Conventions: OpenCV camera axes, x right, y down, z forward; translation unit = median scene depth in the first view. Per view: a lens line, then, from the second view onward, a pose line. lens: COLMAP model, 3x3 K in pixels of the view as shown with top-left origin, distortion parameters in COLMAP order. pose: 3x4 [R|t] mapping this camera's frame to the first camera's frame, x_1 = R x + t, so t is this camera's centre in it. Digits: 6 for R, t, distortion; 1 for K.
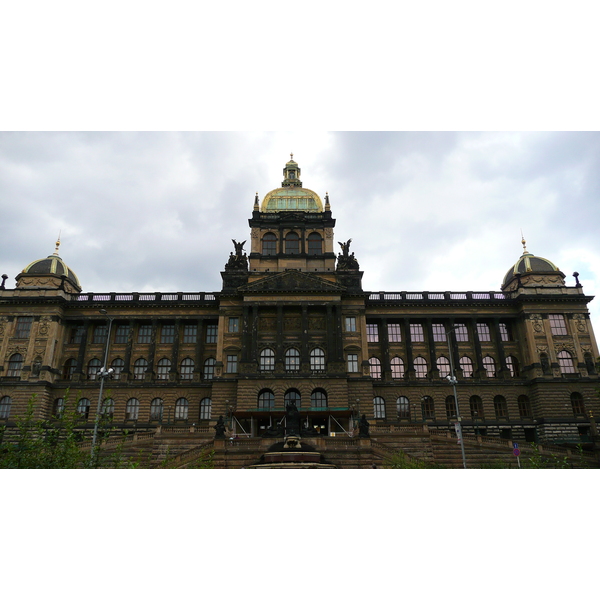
lens RADIAL K [[468.3, 0, 295.3], [0, 468.3, 305.3], [0, 0, 1]] dist [-0.017154, 0.021659]
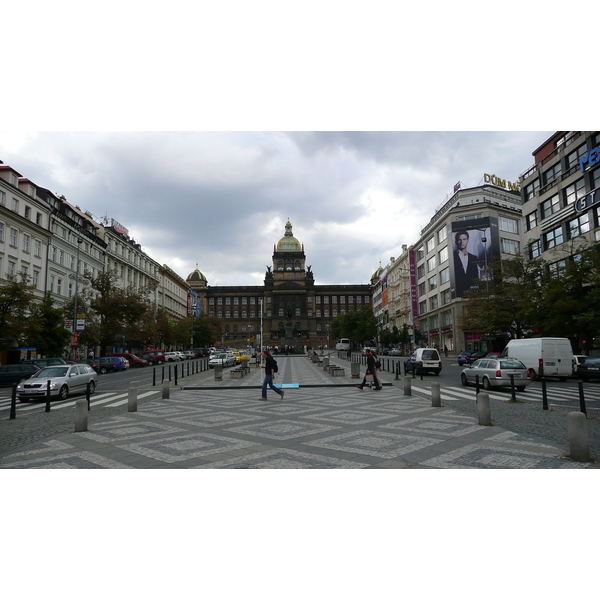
lens RADIAL K [[468.3, 0, 295.1], [0, 468.3, 302.3], [0, 0, 1]] dist [-0.017154, 0.021659]
pose [[0.999920, -0.005436, 0.011387, -0.004440], [0.002859, 0.976568, 0.215192, -0.566577], [-0.012290, -0.215142, 0.976505, -1.834712]]
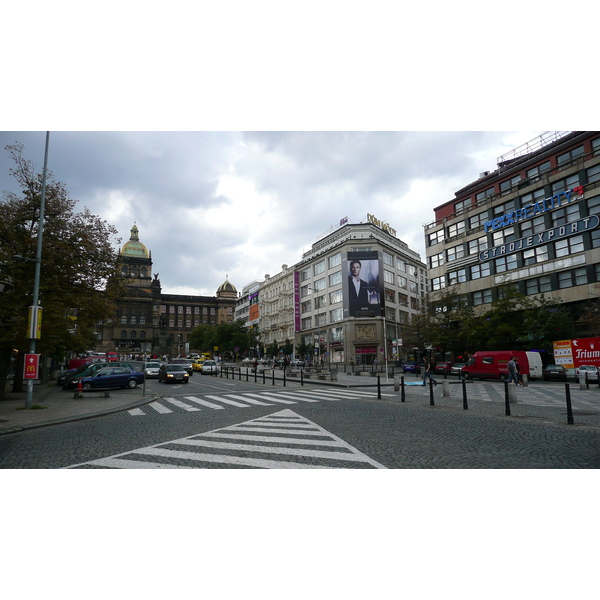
lens RADIAL K [[468.3, 0, 299.5], [0, 468.3, 303.8], [0, 0, 1]] dist [-0.017154, 0.021659]
pose [[0.911085, 0.055488, 0.408466, -0.243861], [-0.134155, 0.976867, 0.166532, -0.569763], [-0.389777, -0.206522, 0.897453, -1.857937]]
